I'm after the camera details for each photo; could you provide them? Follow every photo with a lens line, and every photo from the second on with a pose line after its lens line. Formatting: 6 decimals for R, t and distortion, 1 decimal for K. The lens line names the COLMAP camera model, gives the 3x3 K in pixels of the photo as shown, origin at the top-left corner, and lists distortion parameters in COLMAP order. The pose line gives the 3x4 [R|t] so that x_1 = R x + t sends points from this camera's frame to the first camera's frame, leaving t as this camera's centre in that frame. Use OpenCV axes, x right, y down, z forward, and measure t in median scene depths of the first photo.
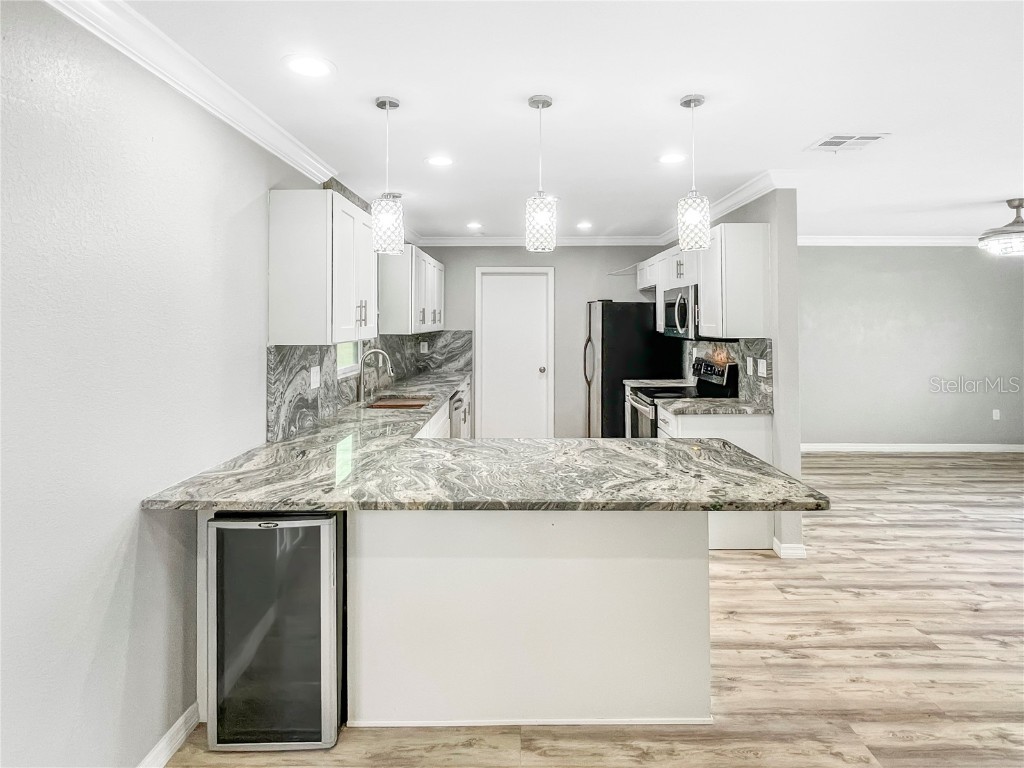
lens RADIAL K [[552.8, 0, 499.0], [0, 552.8, 303.7], [0, 0, 1]] dist [-0.003508, -0.000419]
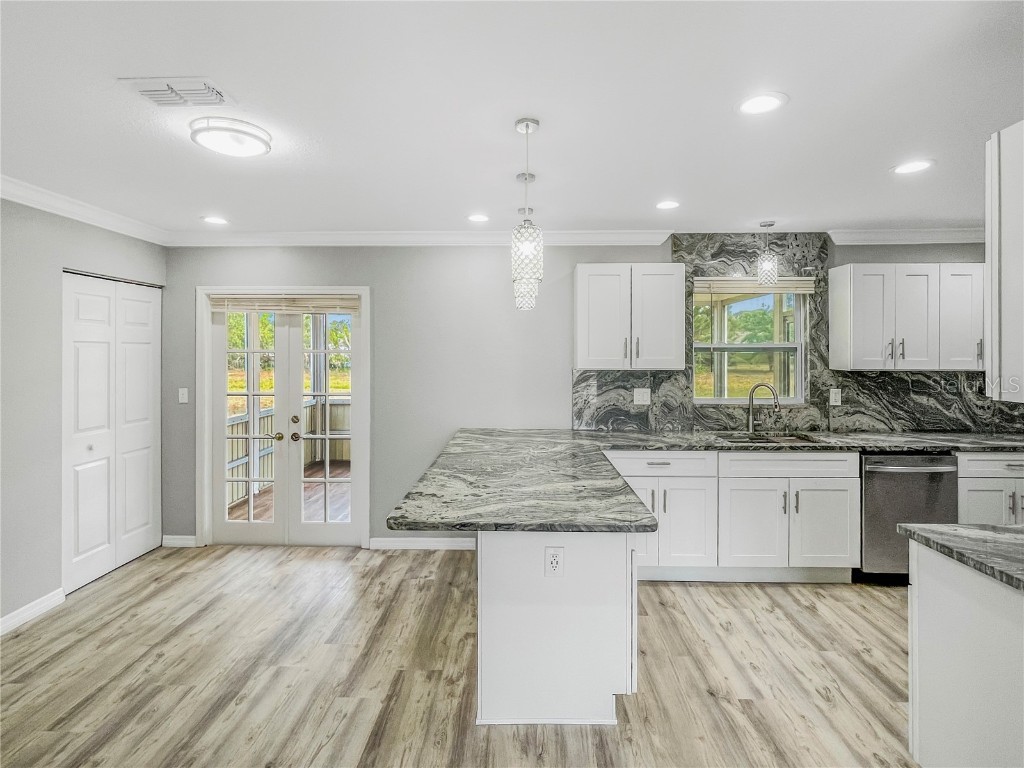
lens RADIAL K [[522.7, 0, 516.8], [0, 522.7, 347.1], [0, 0, 1]] dist [-0.002486, 0.000195]
pose [[0.015065, -0.004275, -0.999877, 0.723598], [0.026111, 0.999652, -0.003880, 0.010398], [0.999546, -0.026049, 0.015171, 0.550039]]
